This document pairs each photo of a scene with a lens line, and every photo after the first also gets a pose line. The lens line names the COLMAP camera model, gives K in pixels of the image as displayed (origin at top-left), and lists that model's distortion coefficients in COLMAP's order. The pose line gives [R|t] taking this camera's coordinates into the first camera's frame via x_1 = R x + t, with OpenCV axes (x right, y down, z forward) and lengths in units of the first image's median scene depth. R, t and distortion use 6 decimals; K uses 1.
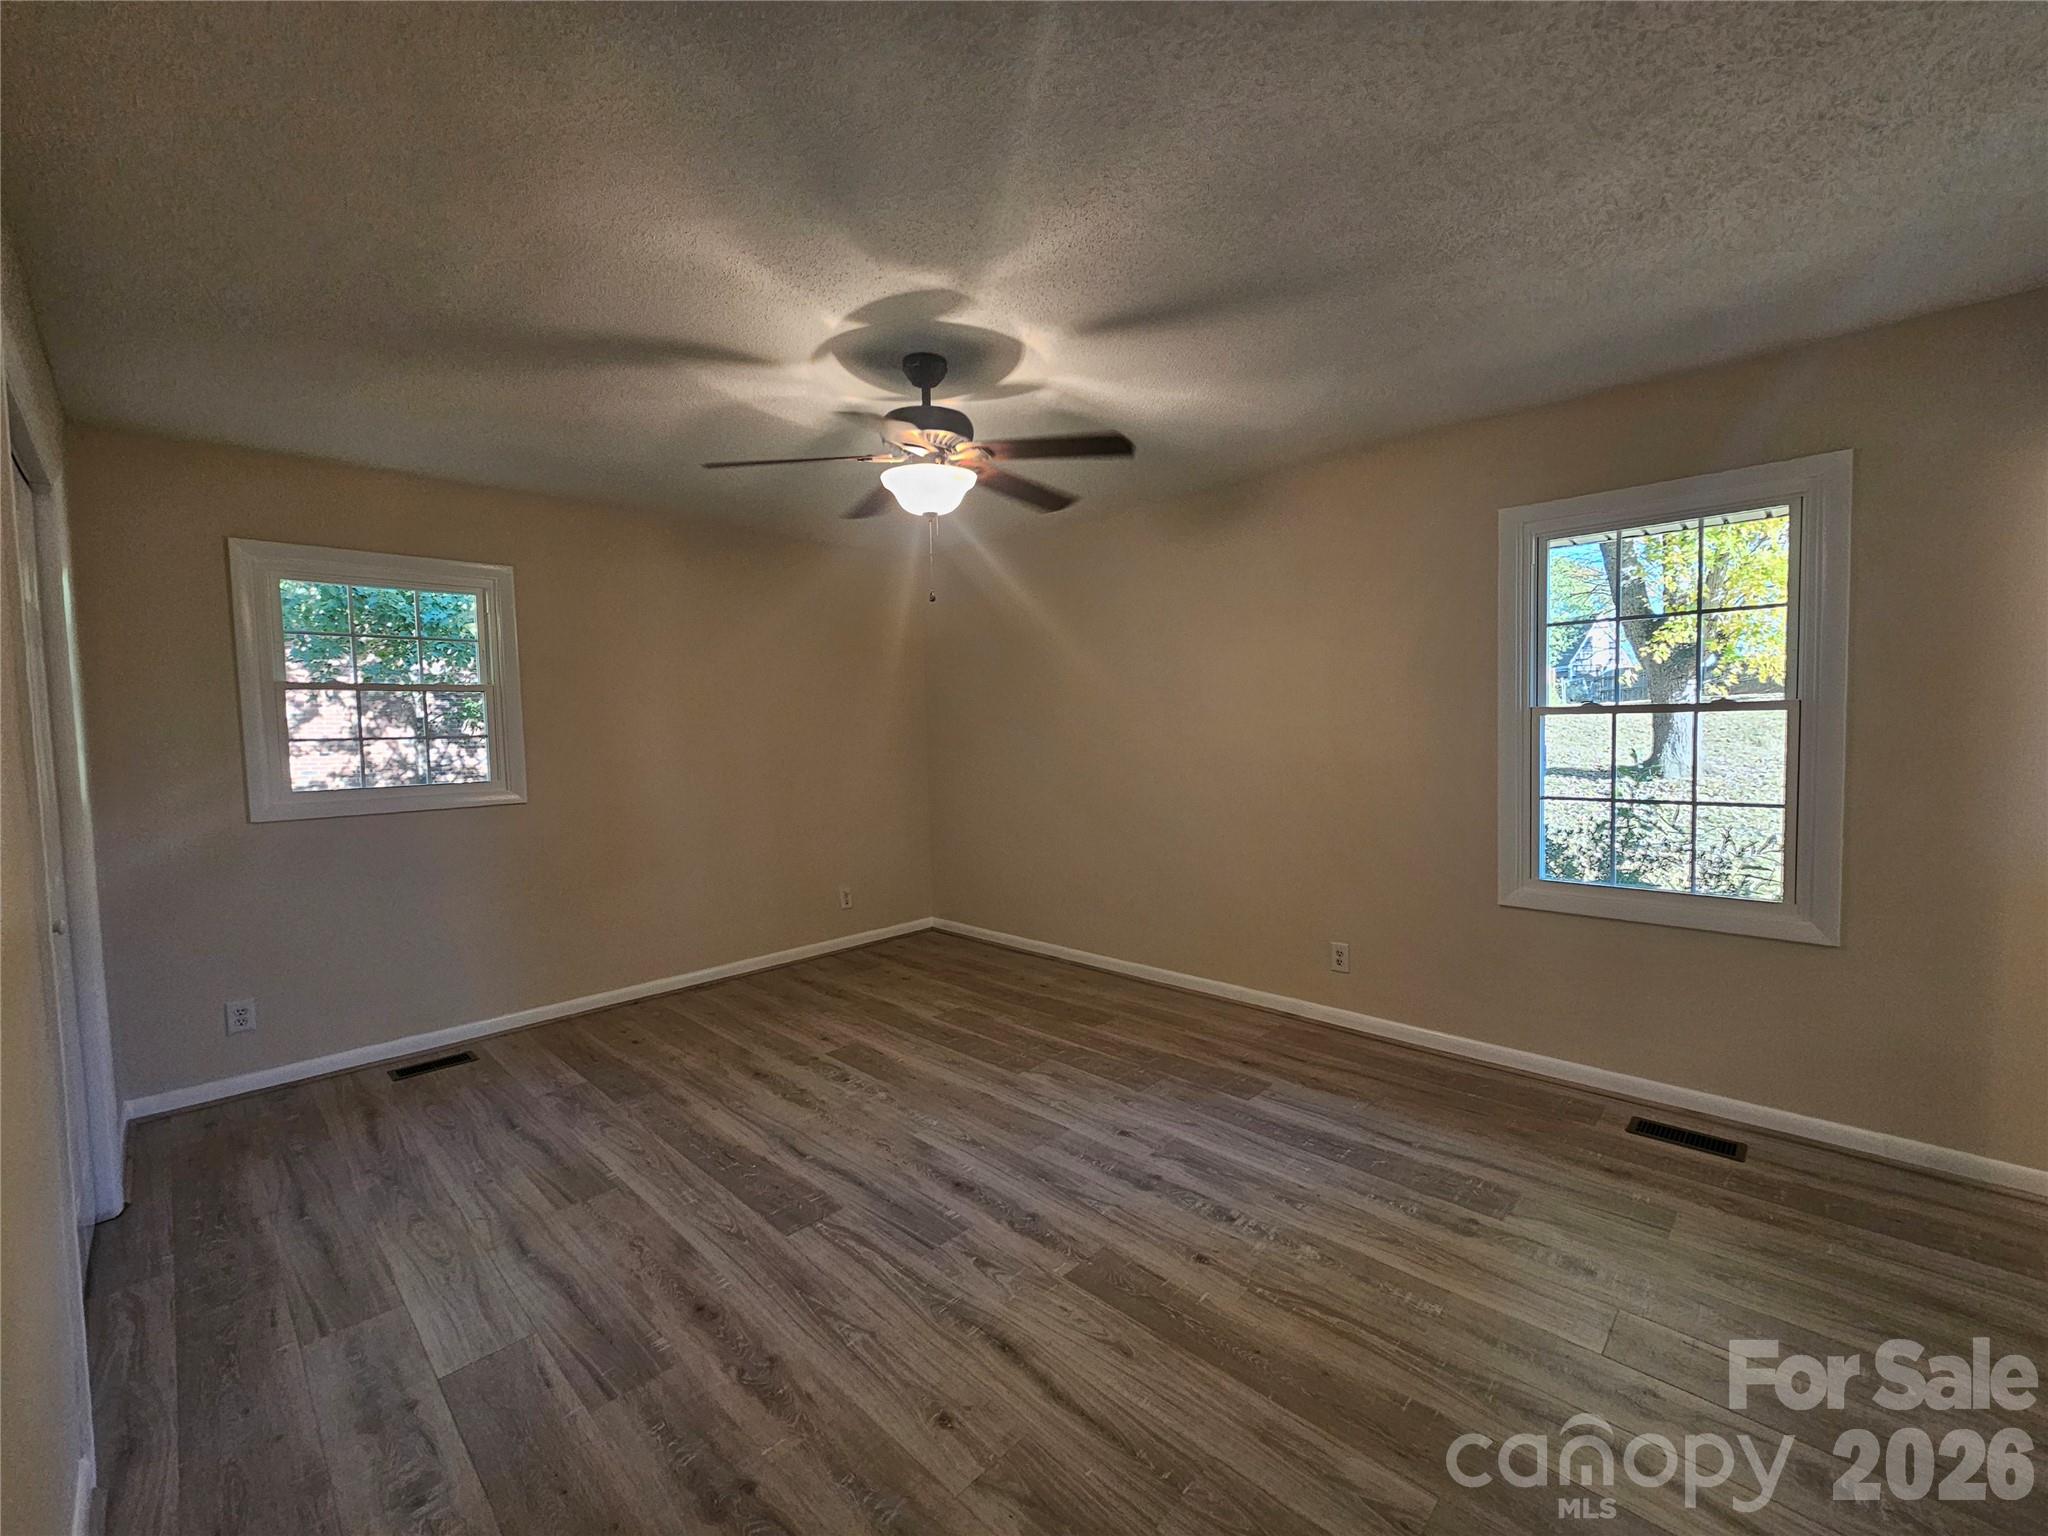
lens RADIAL K [[839.2, 0, 1025.6], [0, 839.2, 769.9], [0, 0, 1]] dist [-0.002970, 0.001570]
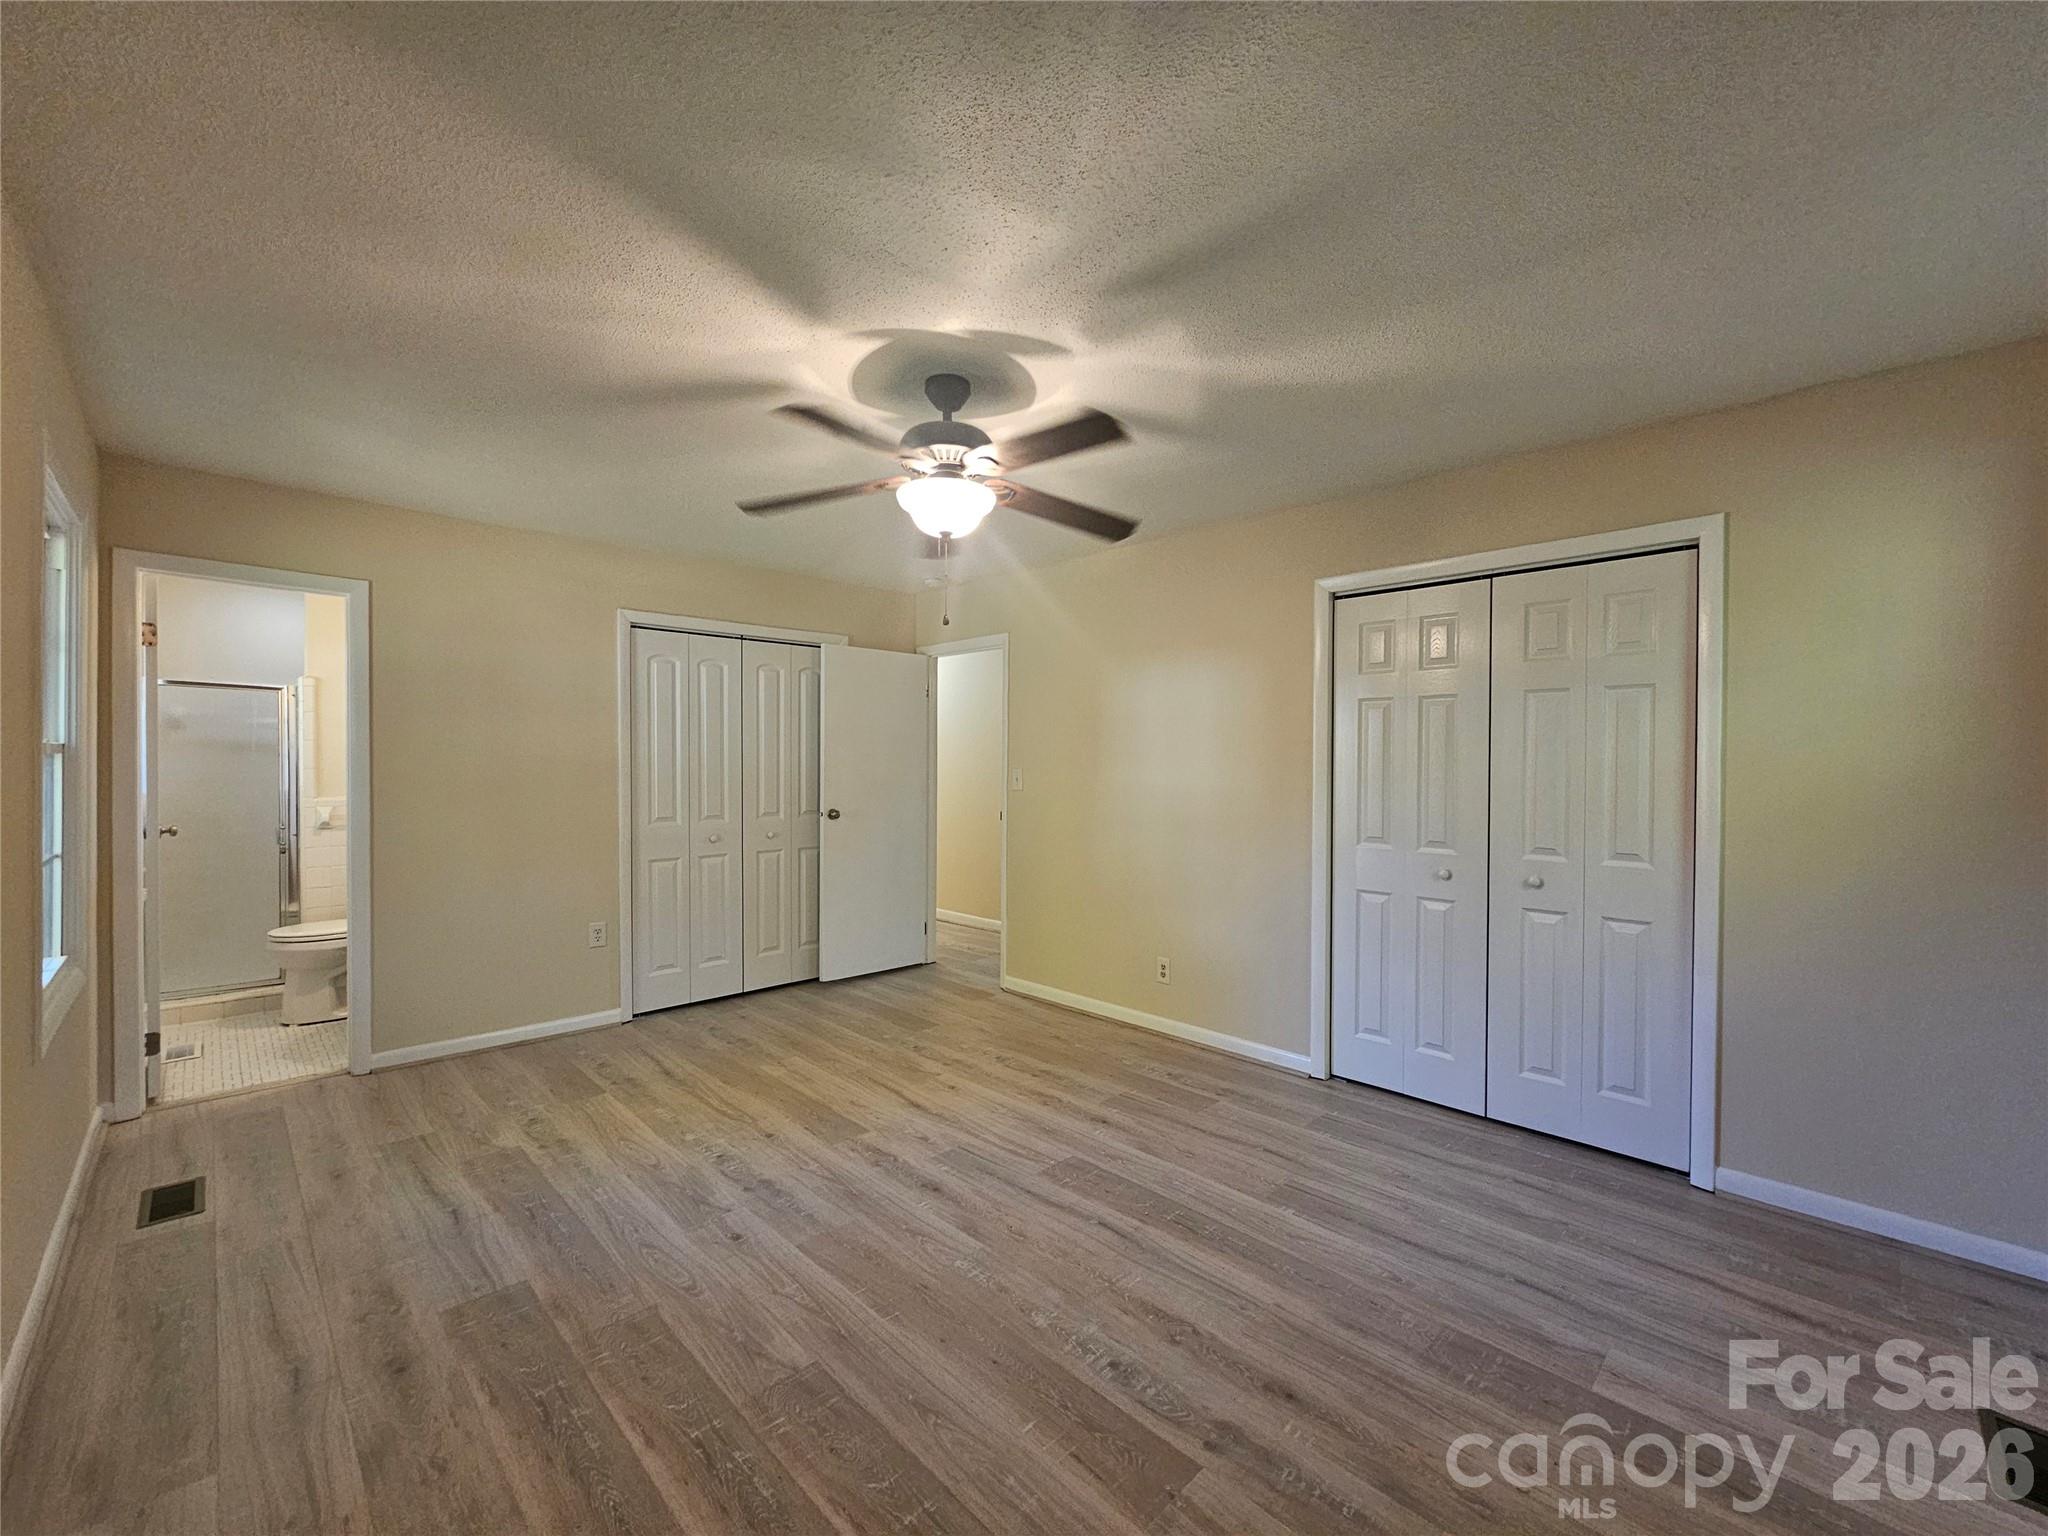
lens RADIAL K [[839.2, 0, 1020.6], [0, 839.2, 772.0], [0, 0, 1]] dist [-0.002970, 0.001570]
pose [[-0.999480, 0.016216, 0.027872, -0.222553], [0.017993, 0.997740, 0.064743, -0.097218], [-0.026759, 0.065211, -0.997513, 1.992138]]
